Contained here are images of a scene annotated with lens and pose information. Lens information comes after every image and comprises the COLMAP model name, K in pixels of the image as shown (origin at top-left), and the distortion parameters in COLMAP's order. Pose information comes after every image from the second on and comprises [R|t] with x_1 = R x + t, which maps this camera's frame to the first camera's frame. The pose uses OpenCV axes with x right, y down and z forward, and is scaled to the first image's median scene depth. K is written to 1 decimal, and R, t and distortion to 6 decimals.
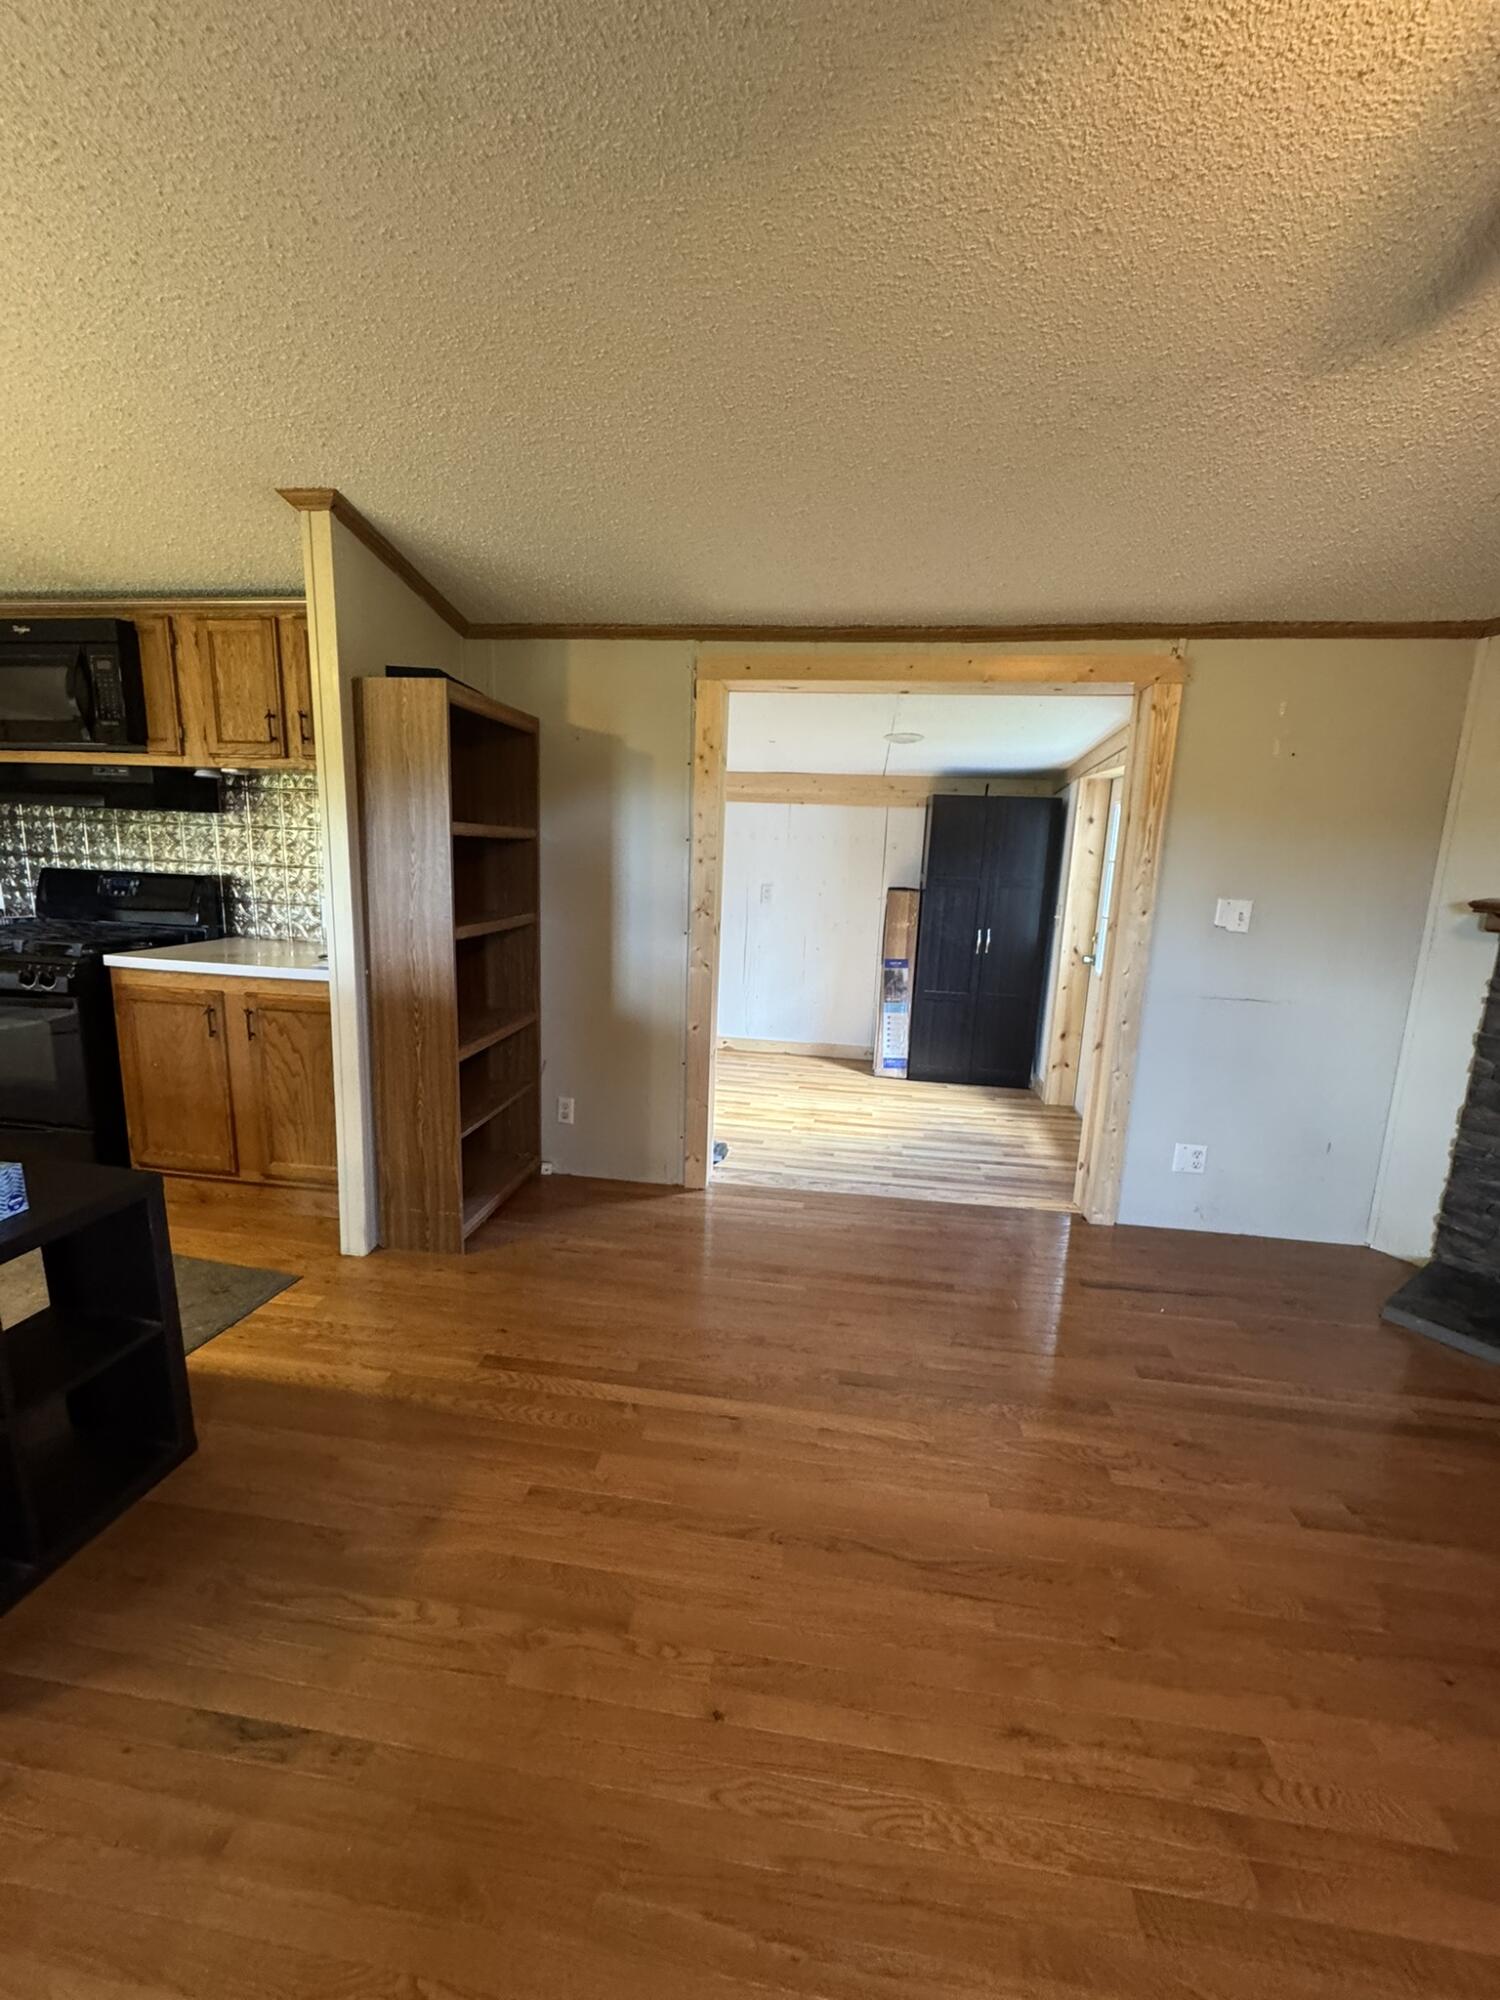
lens RADIAL K [[796.7, 0, 754.2], [0, 796.7, 999.5], [0, 0, 1]] dist [-0.004997, 0.000472]
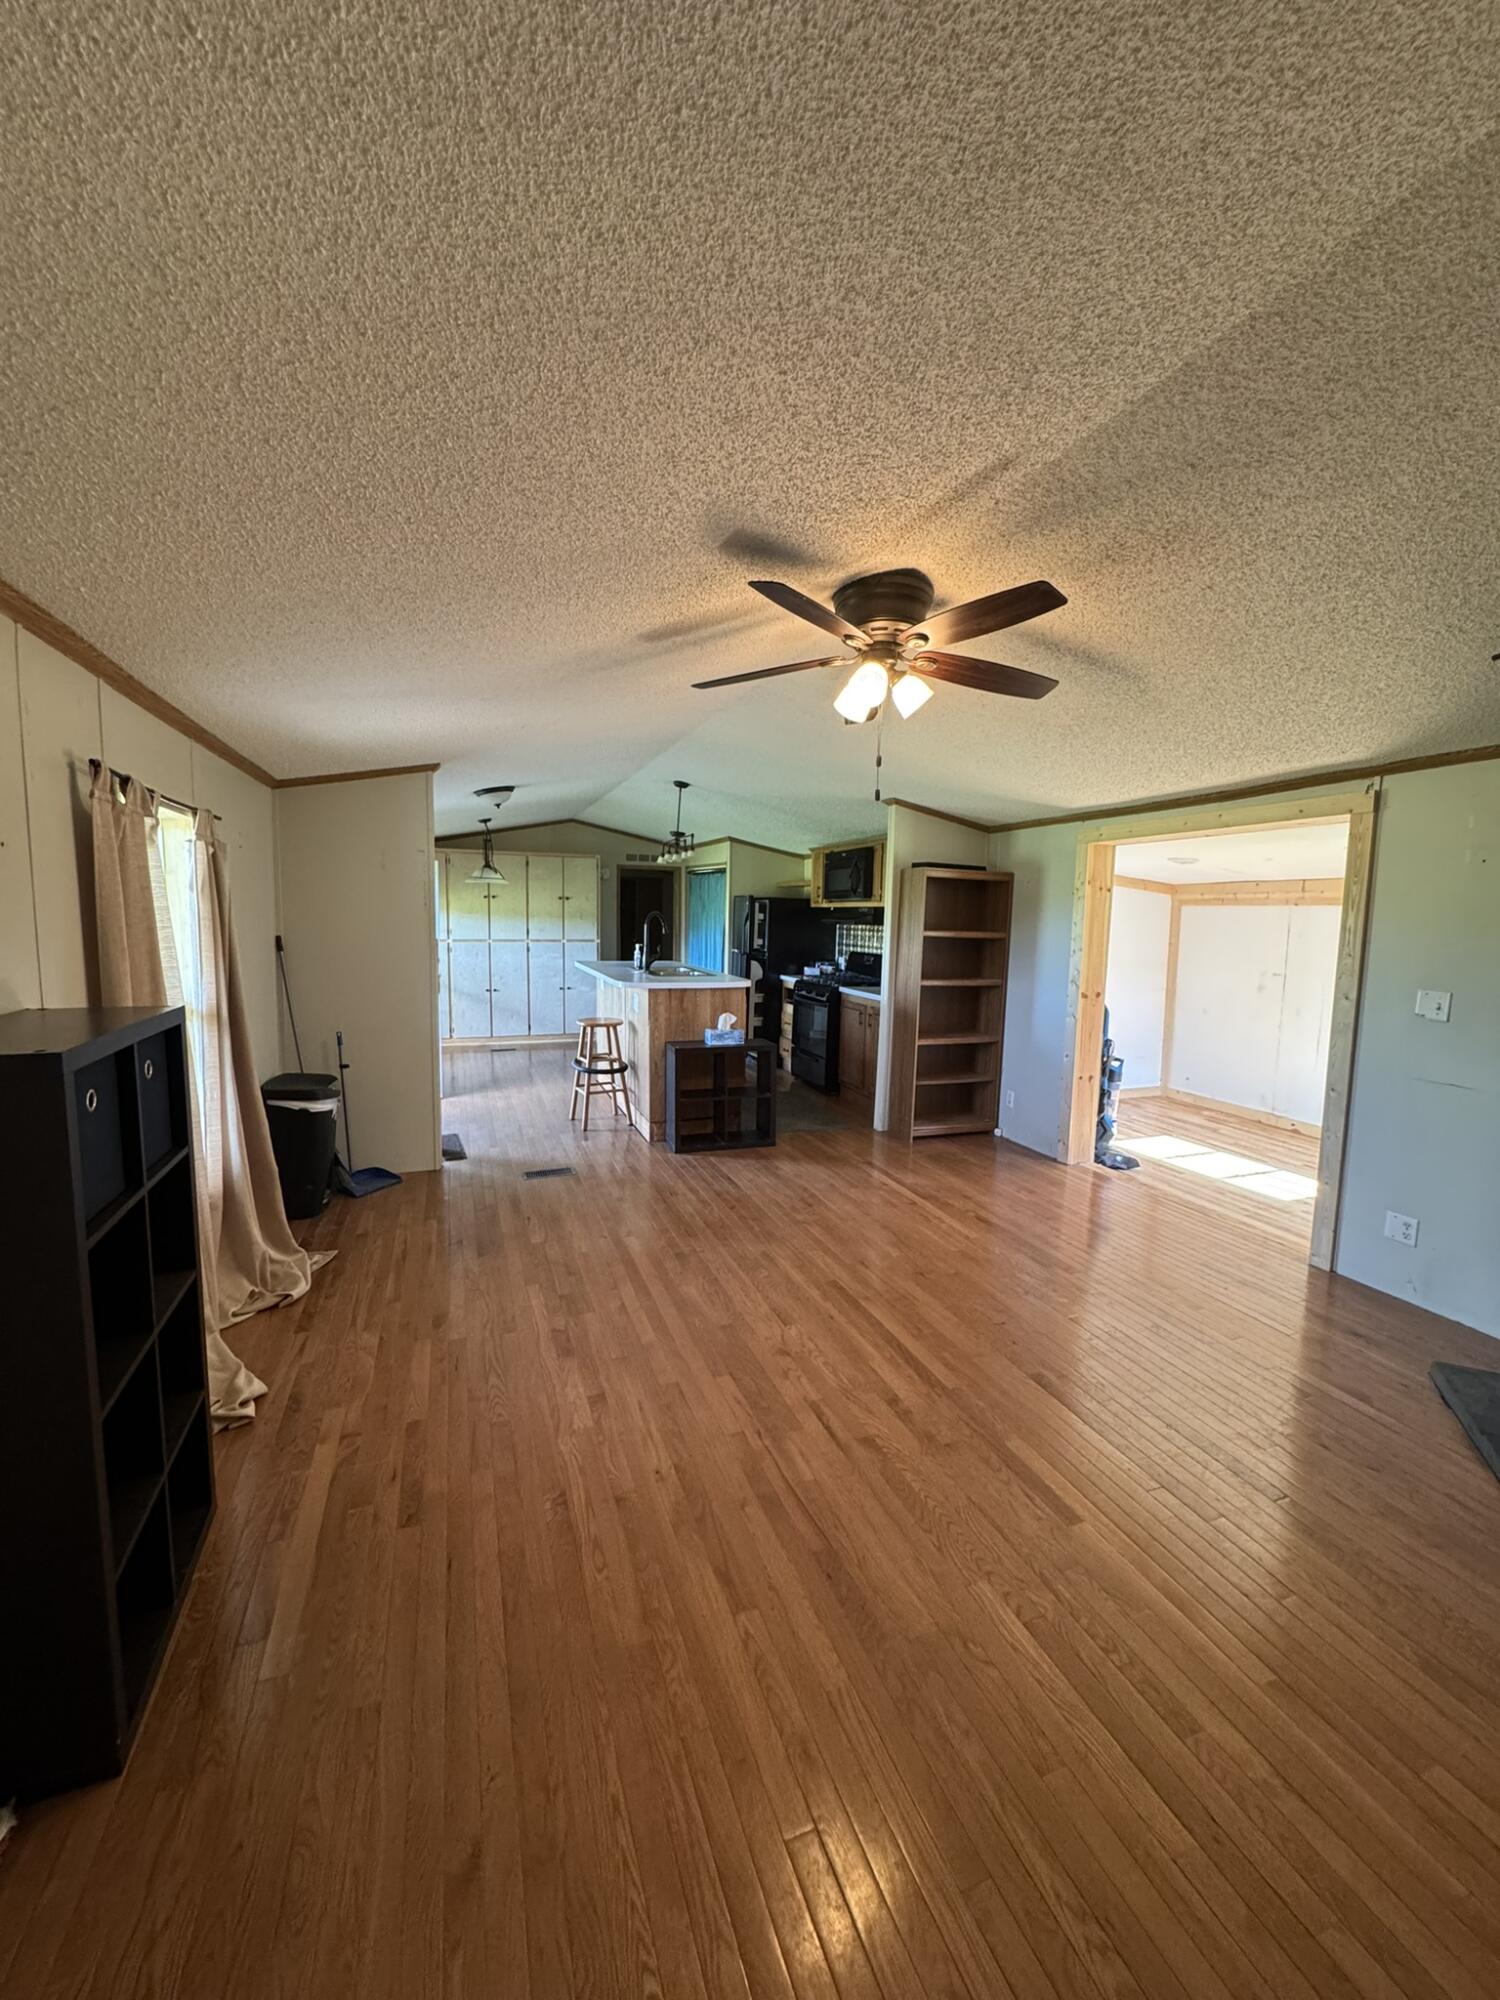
lens RADIAL K [[796.7, 0, 751.0], [0, 796.7, 998.7], [0, 0, 1]] dist [-0.004997, 0.000472]
pose [[0.471662, 0.064363, -0.879427, 1.062011], [-0.173338, 0.984640, -0.020903, 0.068724], [0.864574, 0.162297, 0.475575, -0.325429]]
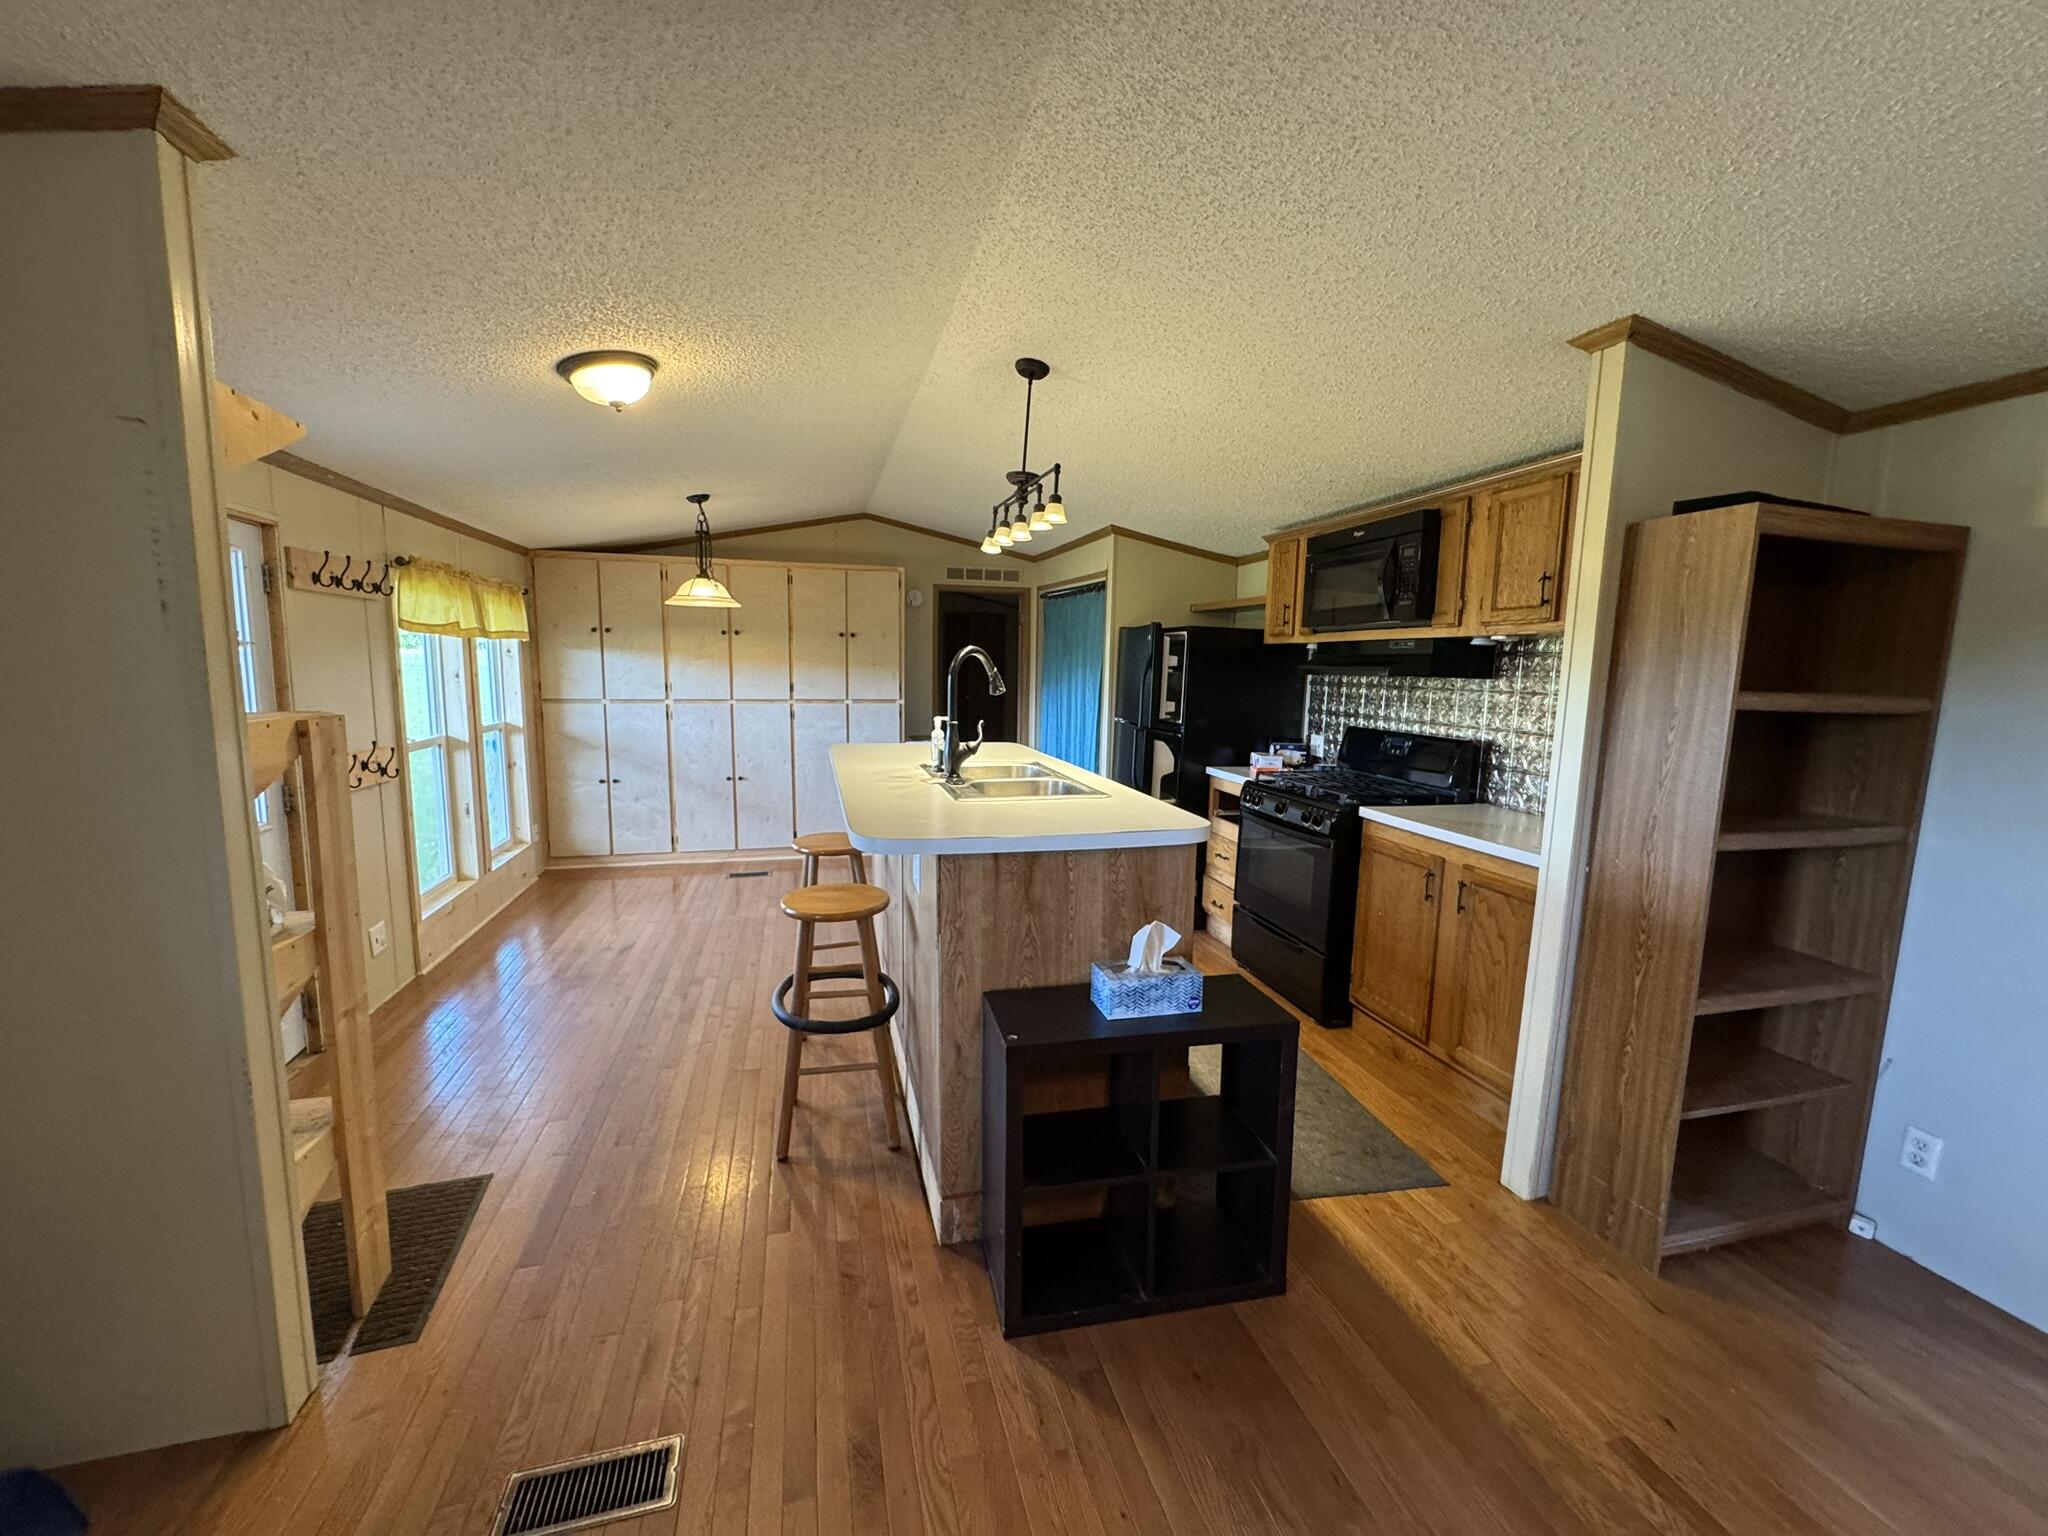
lens RADIAL K [[815.8, 0, 1019.1], [0, 815.8, 767.1], [0, 0, 1]] dist [-0.004997, 0.000472]
pose [[0.379864, 0.084684, -0.921158, 0.051938], [-0.183267, 0.982952, 0.014790, -0.036797], [0.906706, 0.163199, 0.388908, 0.095950]]
